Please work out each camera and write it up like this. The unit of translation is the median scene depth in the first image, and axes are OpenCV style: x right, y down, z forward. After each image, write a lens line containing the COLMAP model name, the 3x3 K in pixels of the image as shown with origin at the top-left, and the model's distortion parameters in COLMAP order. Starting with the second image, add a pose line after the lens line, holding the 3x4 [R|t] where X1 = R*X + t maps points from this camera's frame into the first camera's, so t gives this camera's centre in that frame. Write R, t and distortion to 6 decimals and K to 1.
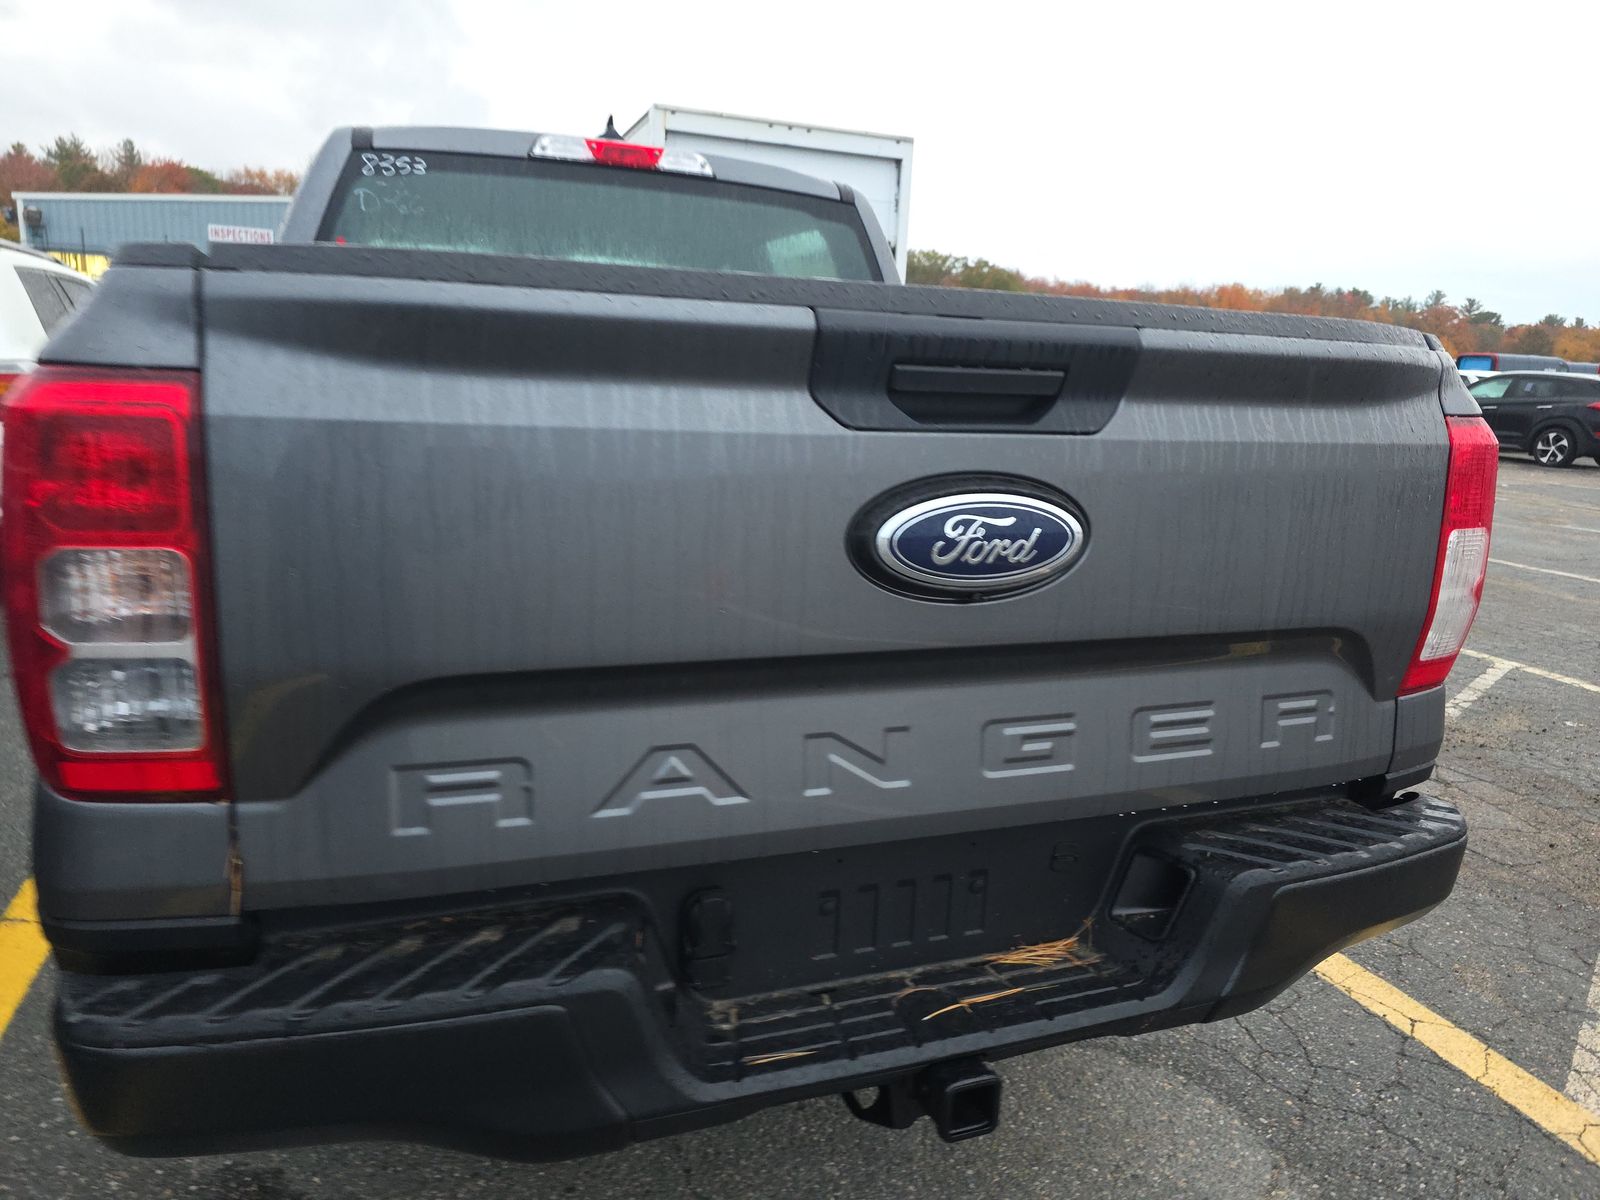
lens RADIAL K [[1076.3, 0, 803.9], [0, 1076.3, 621.1], [0, 0, 1]] dist [0.047667, -0.039538]
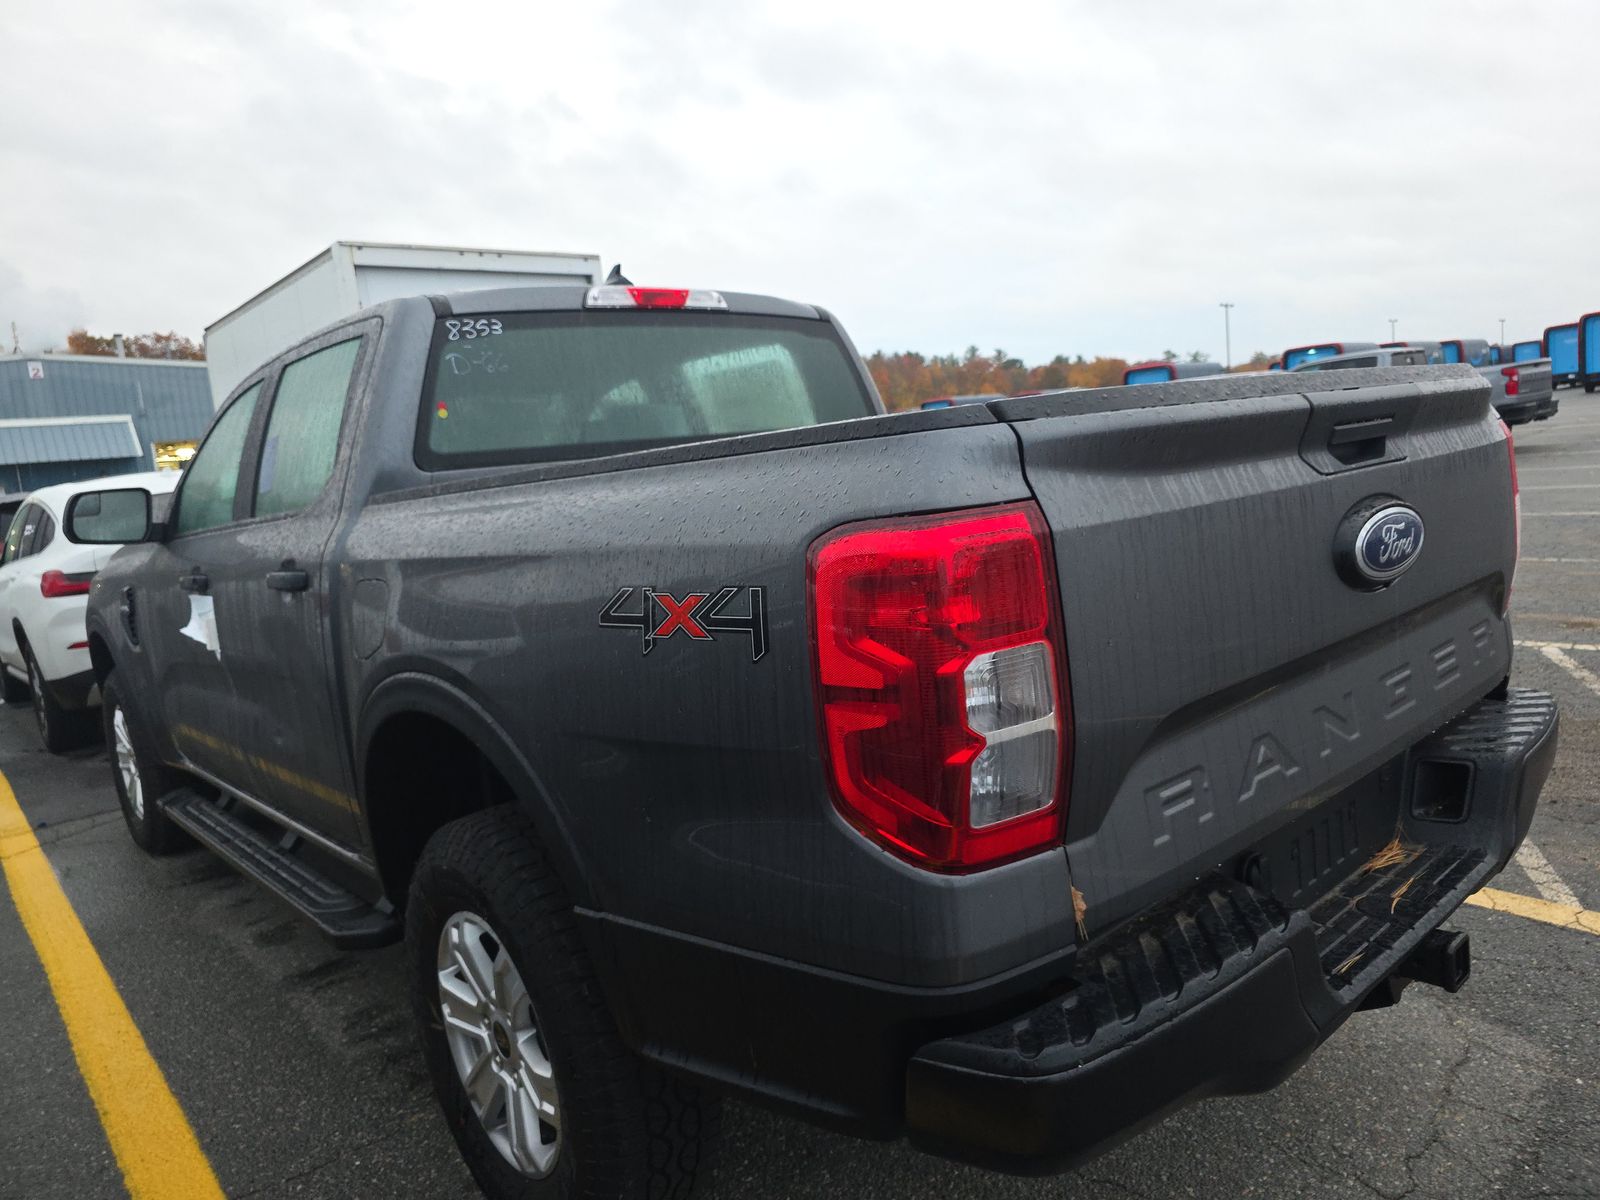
lens RADIAL K [[1072.9, 0, 823.1], [0, 1072.9, 595.0], [0, 0, 1]] dist [0.048912, -0.041192]
pose [[0.924554, -0.181396, 0.335106, -0.450421], [0.215192, 0.974318, -0.066303, -0.033326], [-0.314473, 0.133412, 0.939845, -0.031142]]
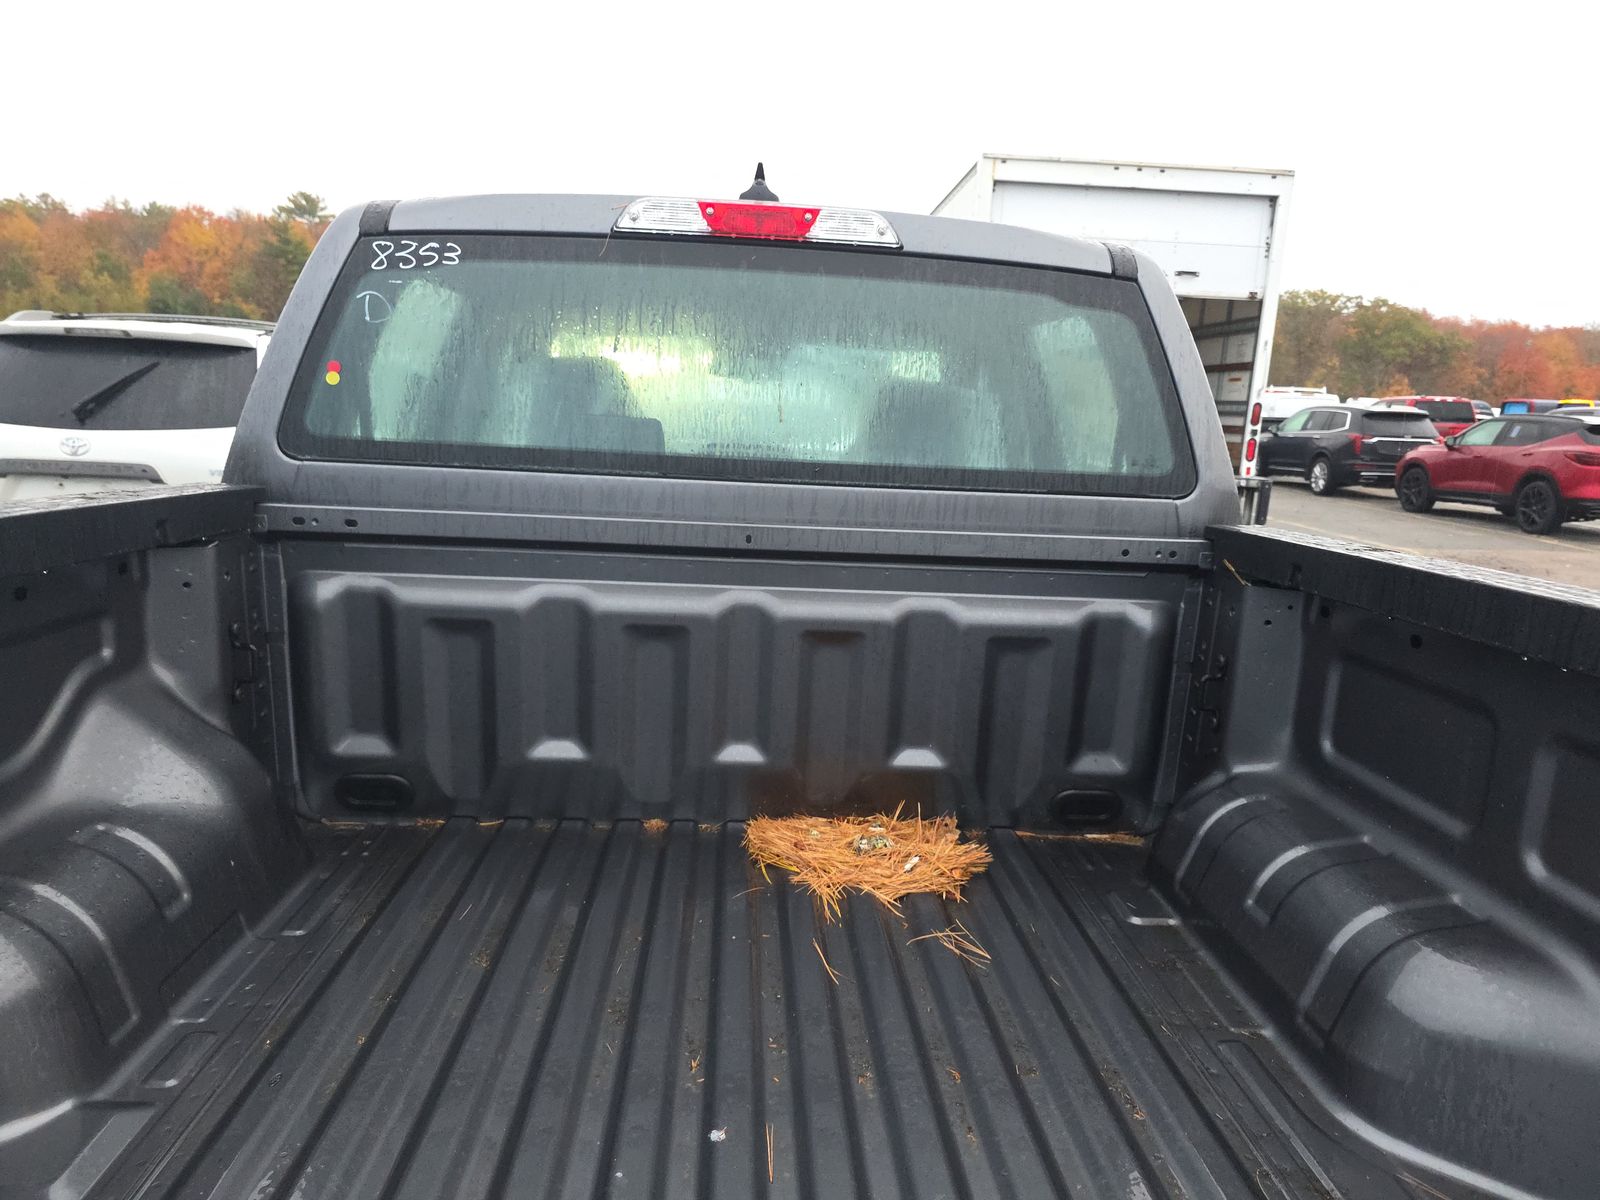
lens RADIAL K [[1076.3, 0, 803.9], [0, 1076.3, 621.1], [0, 0, 1]] dist [0.047667, -0.039538]
pose [[0.950647, 0.064658, -0.303462, 0.075780], [-0.077173, 0.996584, -0.029419, -0.183811], [0.300523, 0.051386, 0.952389, 0.424986]]
